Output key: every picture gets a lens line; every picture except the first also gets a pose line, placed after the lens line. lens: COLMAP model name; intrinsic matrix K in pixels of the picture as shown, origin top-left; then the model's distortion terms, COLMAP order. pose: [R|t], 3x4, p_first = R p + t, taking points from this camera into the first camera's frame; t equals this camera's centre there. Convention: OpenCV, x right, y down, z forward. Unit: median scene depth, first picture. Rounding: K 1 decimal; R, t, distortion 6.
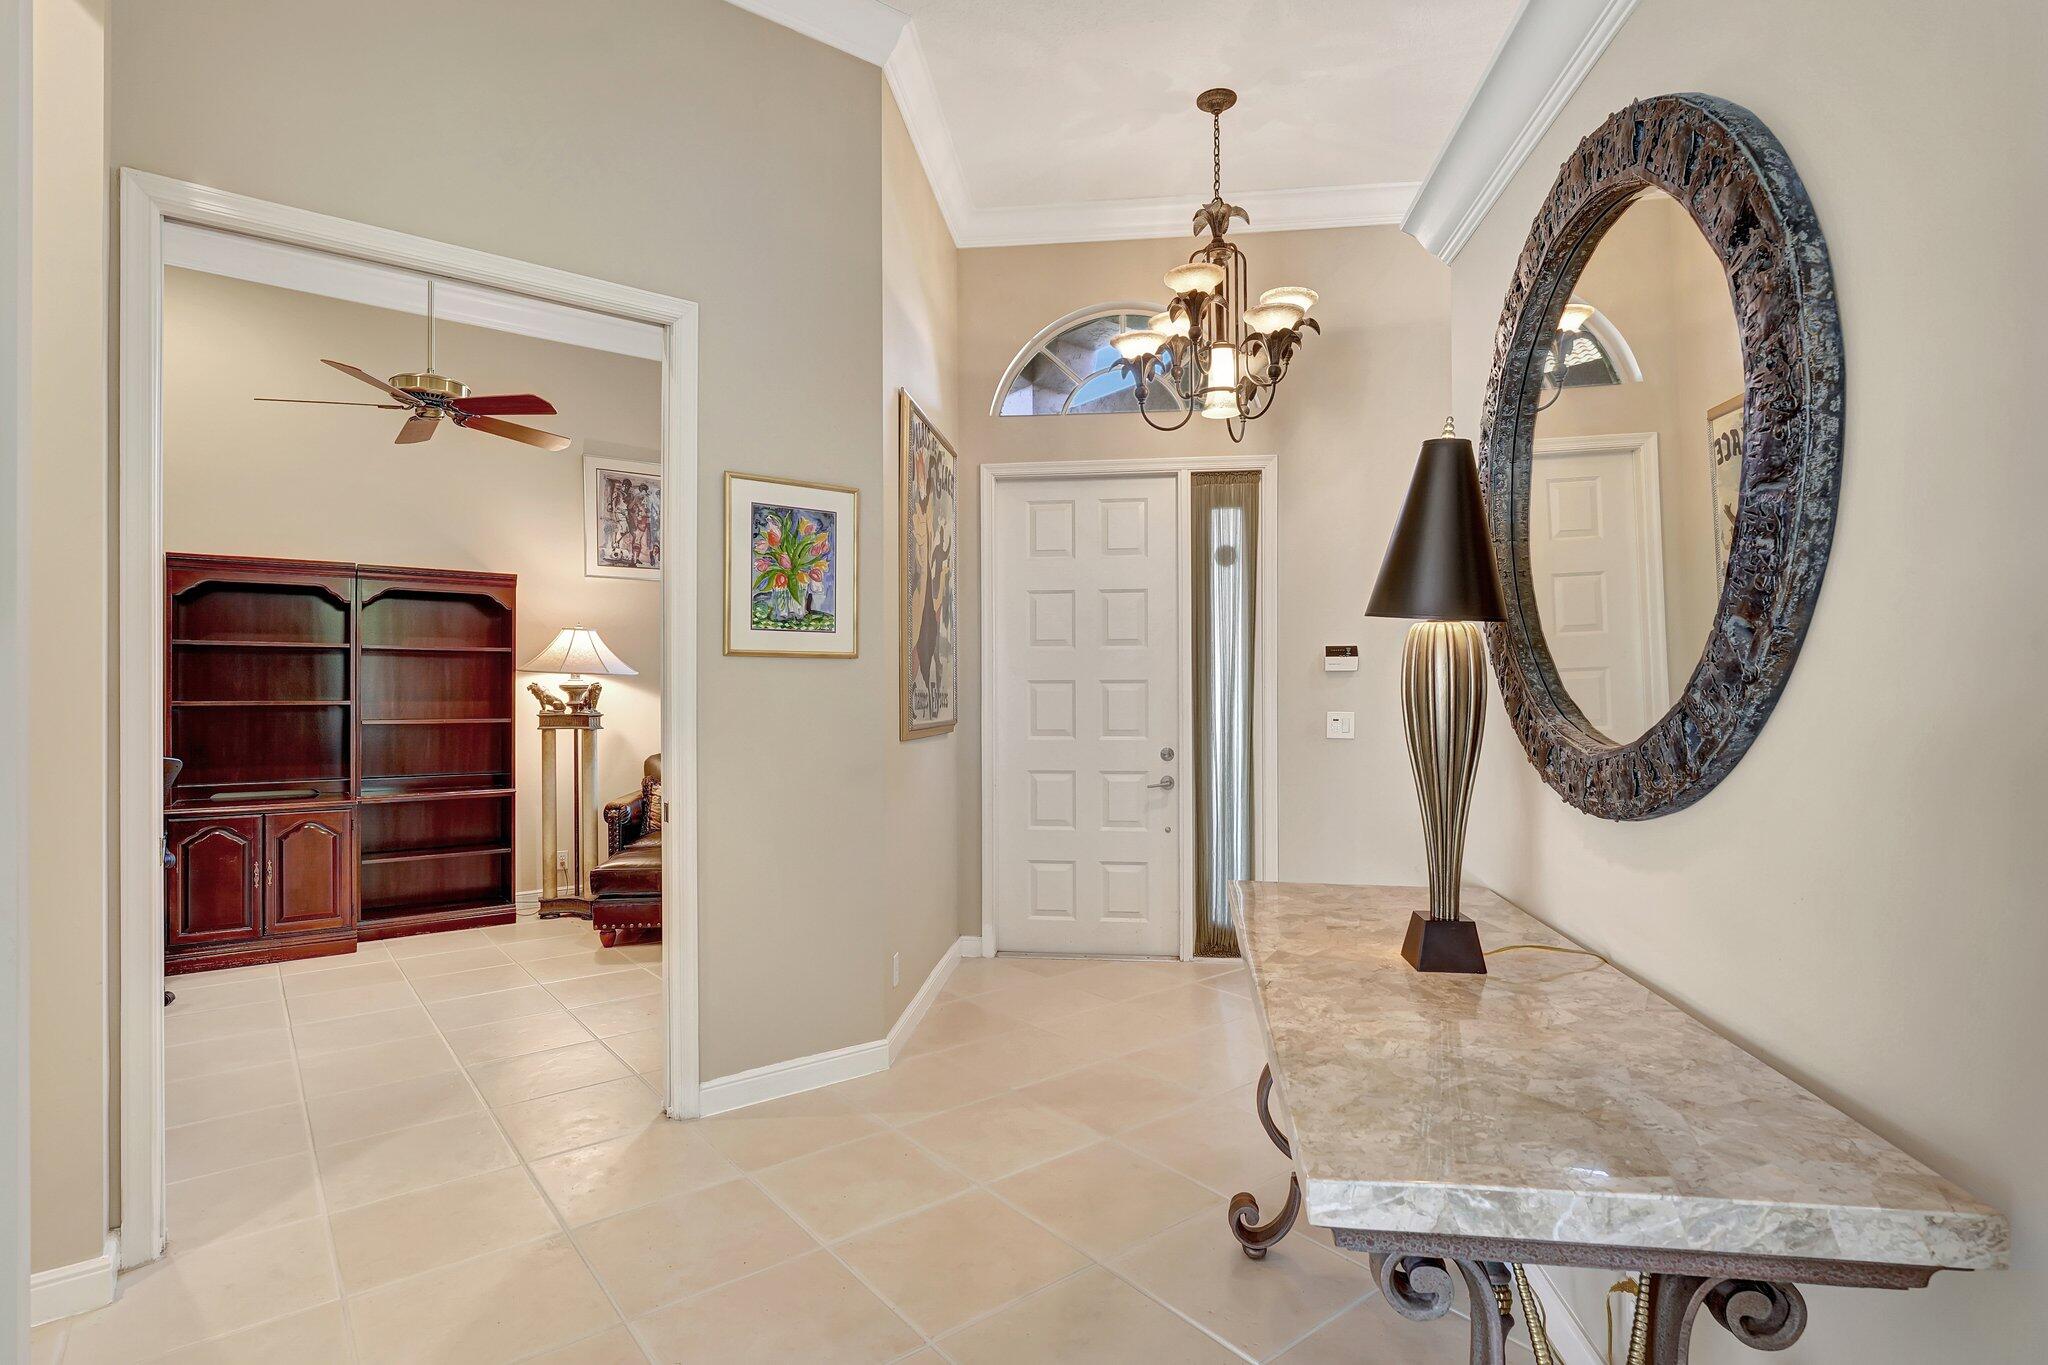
lens RADIAL K [[971.0, 0, 1022.7], [0, 971.0, 690.3], [0, 0, 1]] dist [-0.000573, -0.000073]
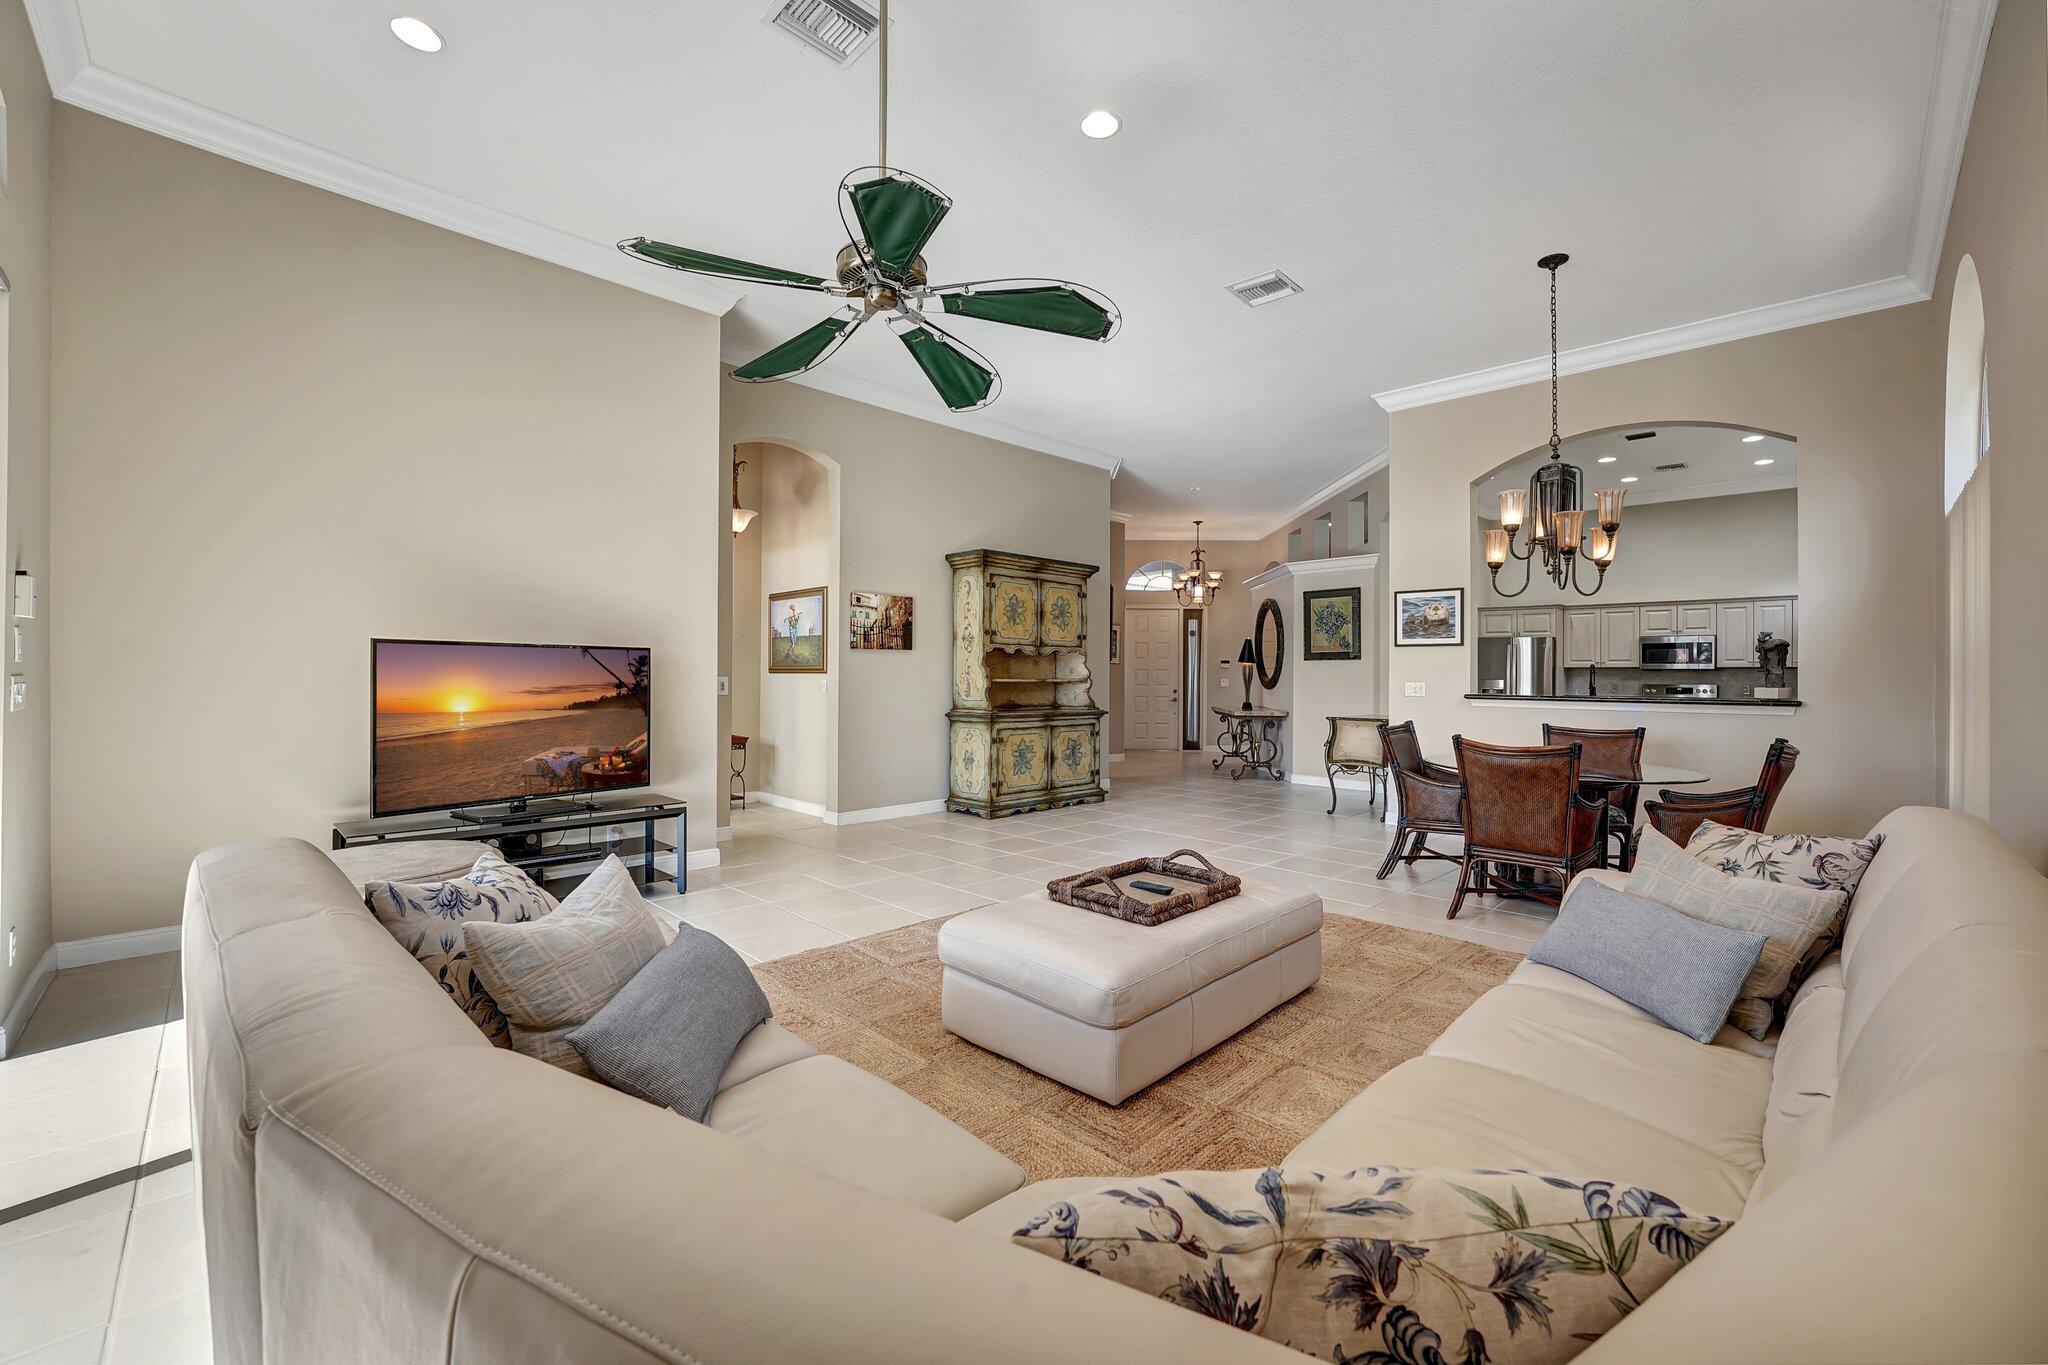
lens RADIAL K [[824.2, 0, 1065.7], [0, 824.2, 678.4], [0, 0, 1]] dist [-0.019741, 0.000073]
pose [[0.986183, 0.006155, 0.165547, -0.751257], [-0.007338, 0.999952, 0.006536, 0.004653], [-0.165499, -0.007660, 0.986180, -1.889648]]
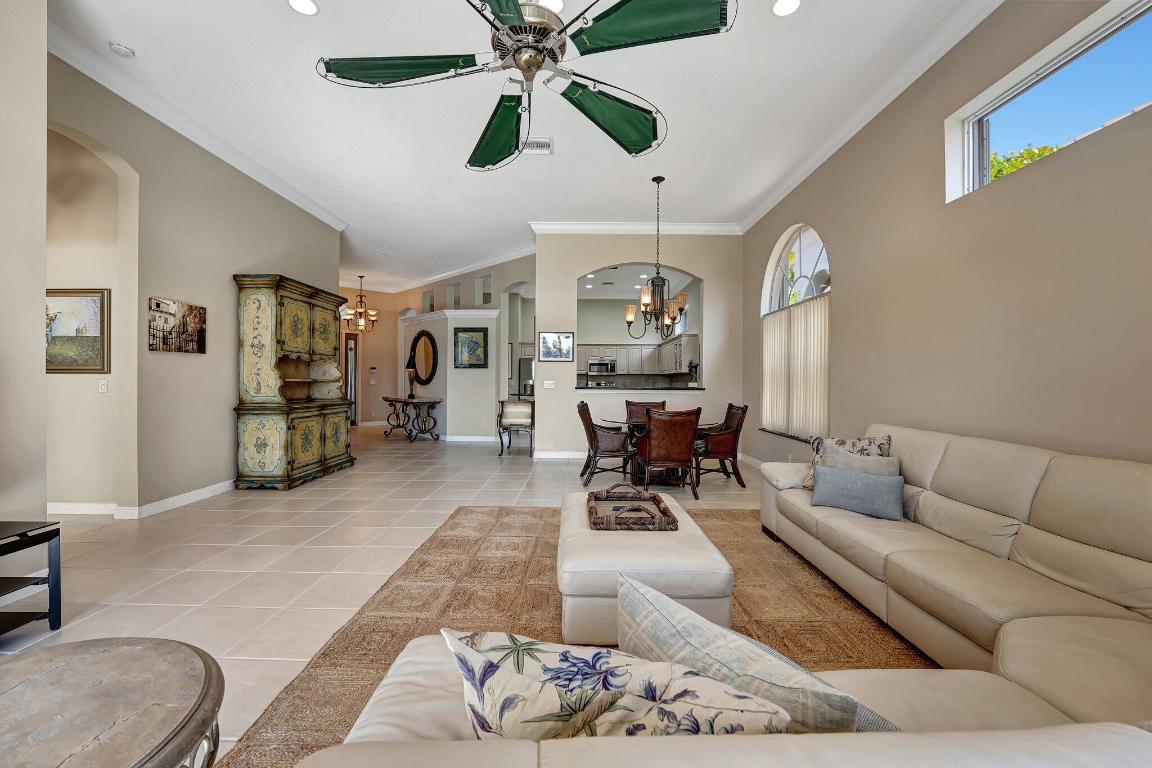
lens RADIAL K [[465.7, 0, 576.0], [0, 465.7, 384.0], [0, 0, 1]] dist [-0.011445, -0.000012]
pose [[0.606171, -0.002400, 0.795331, -1.096158], [-0.009182, 0.999908, 0.010015, 0.011440], [-0.795281, -0.013373, 0.606093, -1.546429]]
